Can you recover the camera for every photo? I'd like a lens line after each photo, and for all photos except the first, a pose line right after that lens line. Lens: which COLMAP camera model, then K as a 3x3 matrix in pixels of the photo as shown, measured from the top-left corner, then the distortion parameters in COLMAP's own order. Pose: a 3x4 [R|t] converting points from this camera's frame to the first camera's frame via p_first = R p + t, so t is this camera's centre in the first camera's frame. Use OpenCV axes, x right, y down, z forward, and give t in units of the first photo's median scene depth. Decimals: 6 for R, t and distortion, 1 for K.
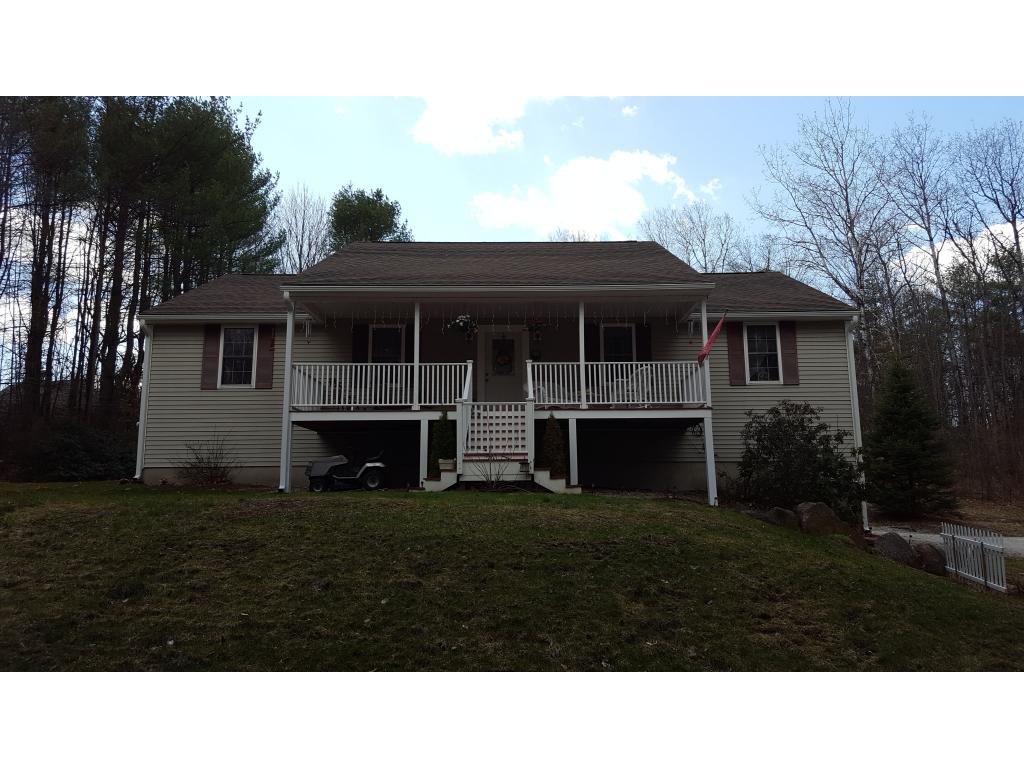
lens RADIAL K [[760.5, 0, 512.0], [0, 760.5, 384.0], [0, 0, 1]] dist [0.160052, -0.250463]
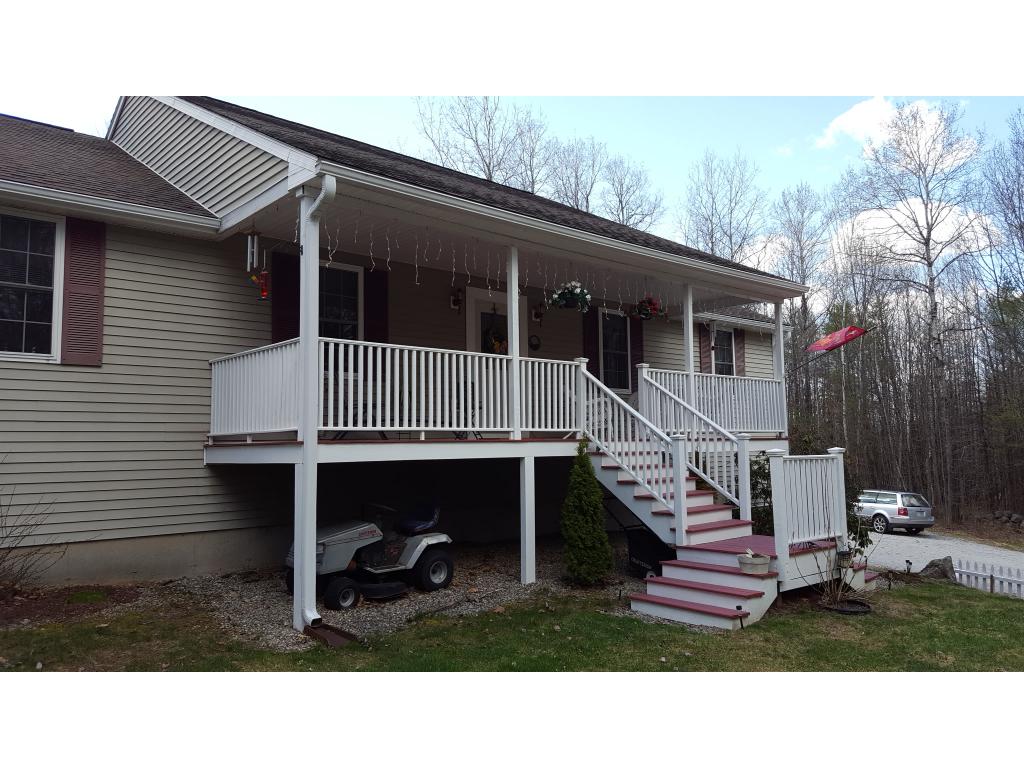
lens RADIAL K [[760.5, 0, 512.0], [0, 760.5, 384.0], [0, 0, 1]] dist [0.160052, -0.250463]
pose [[0.727121, 0.047613, 0.684856, -0.516901], [-0.095704, 0.994881, 0.032444, -0.025096], [-0.679806, -0.089134, 0.727955, 0.588978]]
